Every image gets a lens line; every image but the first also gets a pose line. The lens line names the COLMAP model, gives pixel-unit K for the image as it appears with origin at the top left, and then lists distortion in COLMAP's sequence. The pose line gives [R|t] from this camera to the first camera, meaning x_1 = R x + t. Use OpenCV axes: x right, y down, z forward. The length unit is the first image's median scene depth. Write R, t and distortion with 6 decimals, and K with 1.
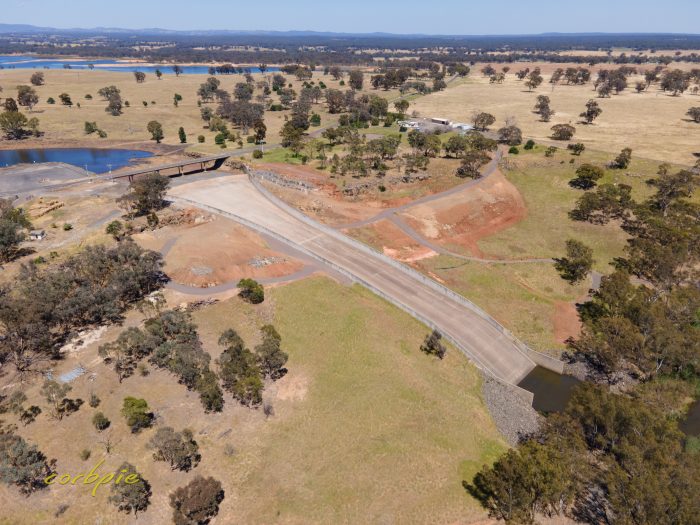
lens RADIAL K [[506.5, 0, 354.3], [0, 506.5, 274.5], [0, 0, 1]] dist [0.035578, 0.001166]
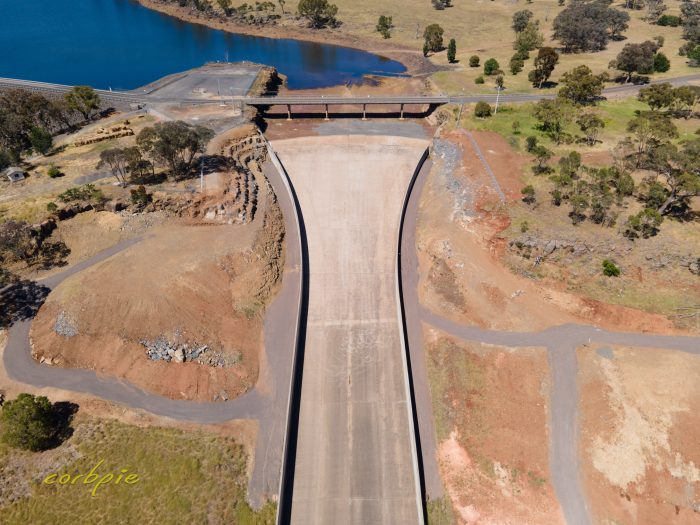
lens RADIAL K [[512.8, 0, 350.0], [0, 512.8, 262.5], [0, 0, 1]] dist [0.032169, 0.015467]
pose [[0.678610, 0.410647, -0.608981, 0.187721], [-0.305704, 0.911795, 0.274182, -0.252859], [0.667857, 0.000105, 0.744290, 0.596902]]
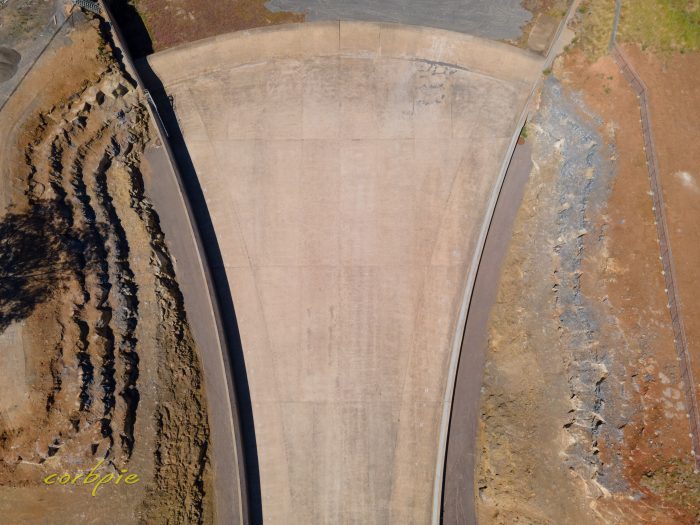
lens RADIAL K [[512.8, 0, 350.0], [0, 512.8, 262.5], [0, 0, 1]] dist [0.032169, 0.015467]
pose [[0.679923, 0.708694, -0.188302, -0.196577], [-0.301889, 0.504555, 0.808881, -0.406333], [0.668258, -0.493130, 0.557005, 0.925494]]
